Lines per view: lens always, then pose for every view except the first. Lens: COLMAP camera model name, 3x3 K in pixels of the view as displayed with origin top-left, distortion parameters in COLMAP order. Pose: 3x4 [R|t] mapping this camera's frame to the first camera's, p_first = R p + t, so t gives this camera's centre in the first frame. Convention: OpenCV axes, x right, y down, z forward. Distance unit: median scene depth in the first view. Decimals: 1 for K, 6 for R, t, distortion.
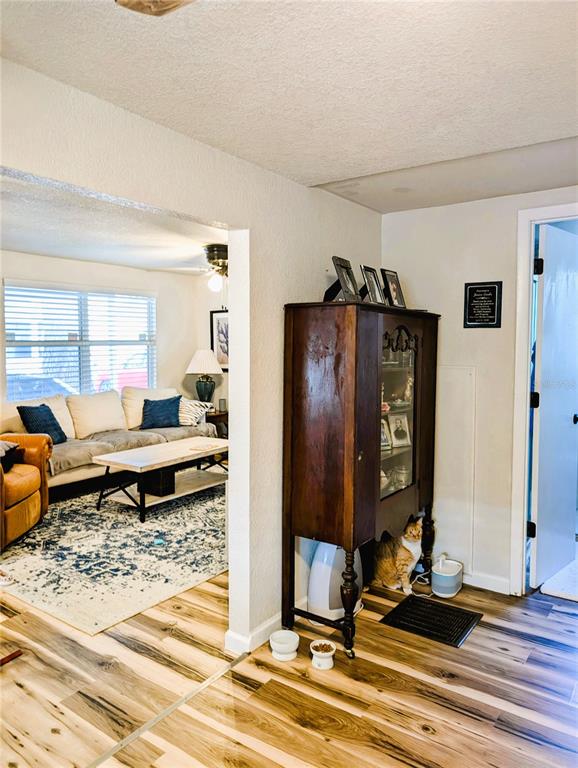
lens RADIAL K [[556.8, 0, 286.1], [0, 556.8, 368.6], [0, 0, 1]] dist [0.008997, 0.001242]
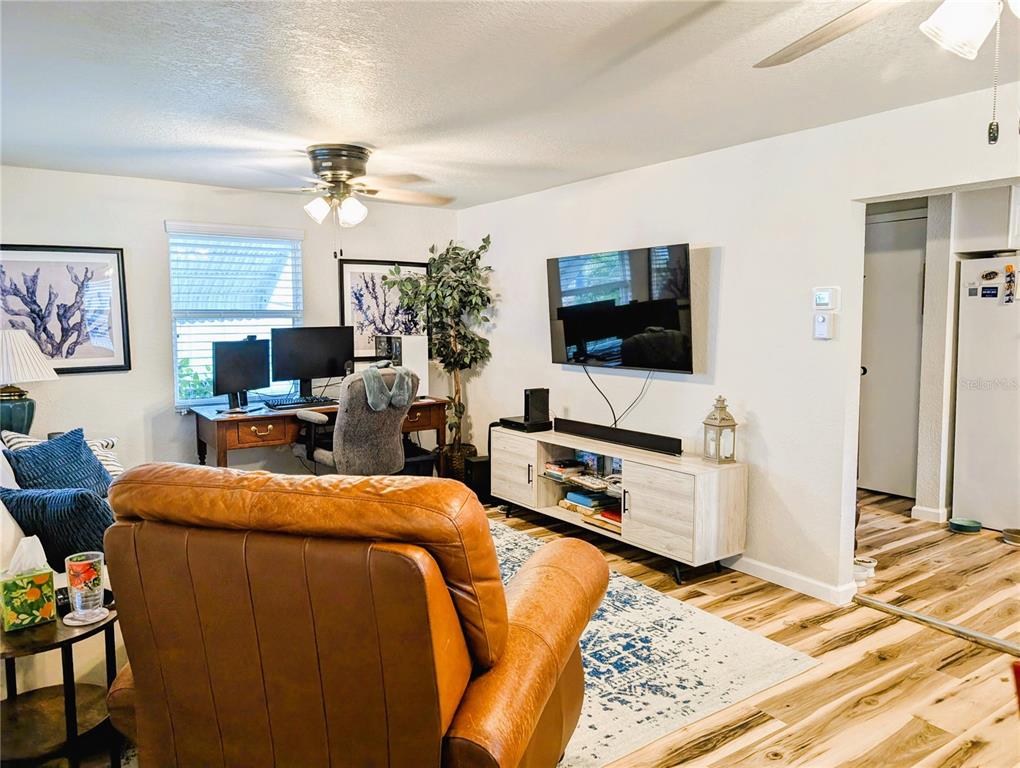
lens RADIAL K [[733.6, 0, 514.1], [0, 733.6, 381.6], [0, 0, 1]] dist [0.005015, -0.001048]
pose [[0.330937, -0.087306, 0.939606, -0.945373], [0.048494, 0.995969, 0.075463, -0.028102], [-0.942406, 0.020592, 0.333836, 0.671309]]
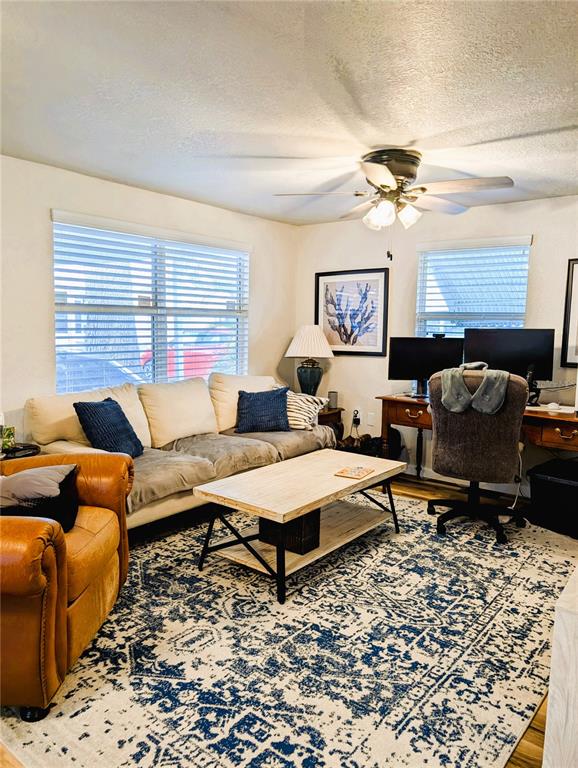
lens RADIAL K [[556.8, 0, 288.9], [0, 556.8, 382.5], [0, 0, 1]] dist [0.008997, 0.001242]
pose [[0.998759, 0.023376, -0.043972, -0.233428], [-0.020840, 0.998141, 0.057275, 0.001779], [0.045229, -0.056288, 0.997390, 0.417406]]
